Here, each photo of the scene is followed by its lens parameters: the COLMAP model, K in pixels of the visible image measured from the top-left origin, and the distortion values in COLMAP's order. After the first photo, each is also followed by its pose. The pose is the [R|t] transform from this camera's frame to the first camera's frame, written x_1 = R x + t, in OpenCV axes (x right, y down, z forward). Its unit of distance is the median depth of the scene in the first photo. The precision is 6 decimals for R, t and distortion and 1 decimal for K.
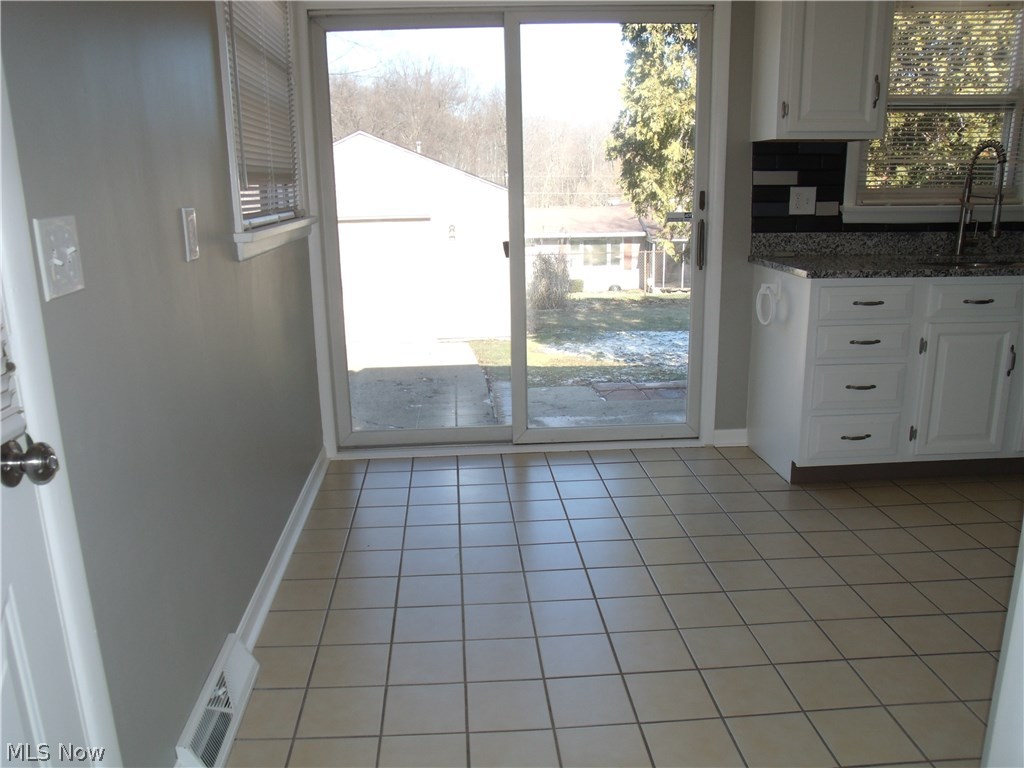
lens RADIAL K [[827.9, 0, 507.4], [0, 827.9, 384.5], [0, 0, 1]] dist [-0.080627, 0.045535]
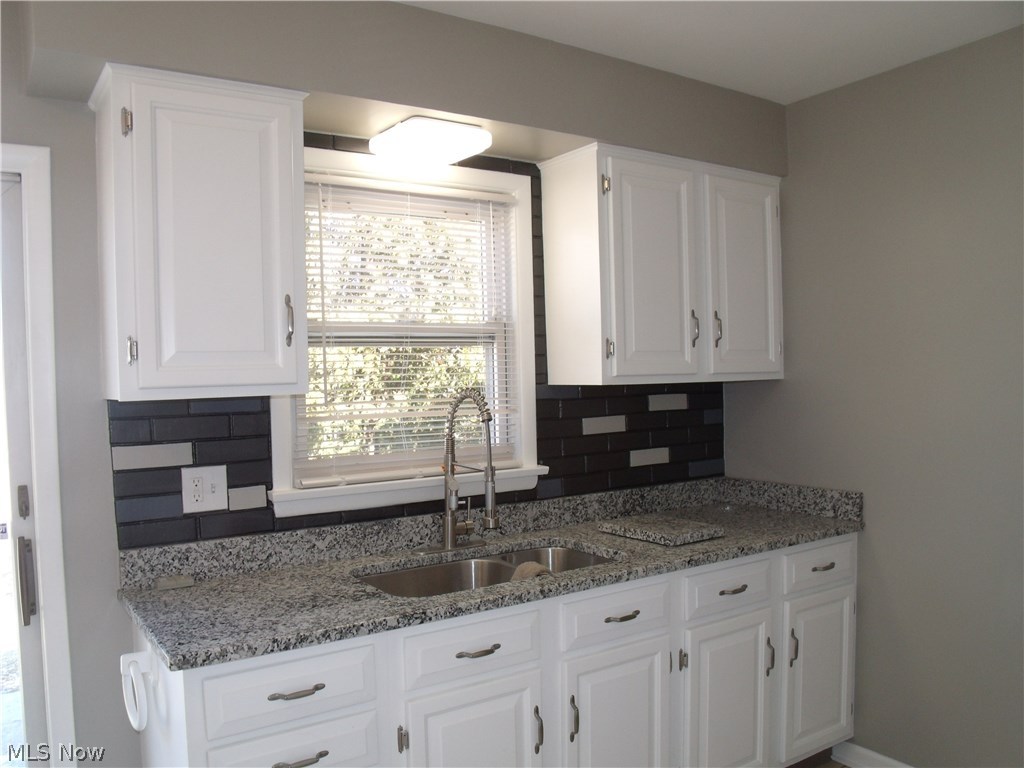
lens RADIAL K [[827.9, 0, 510.4], [0, 827.9, 389.1], [0, 0, 1]] dist [-0.080627, 0.045535]
pose [[0.860336, -0.017997, 0.509409, 0.247078], [0.137575, 0.970487, -0.198061, -0.144629], [-0.490811, 0.240481, 0.837421, 0.356950]]
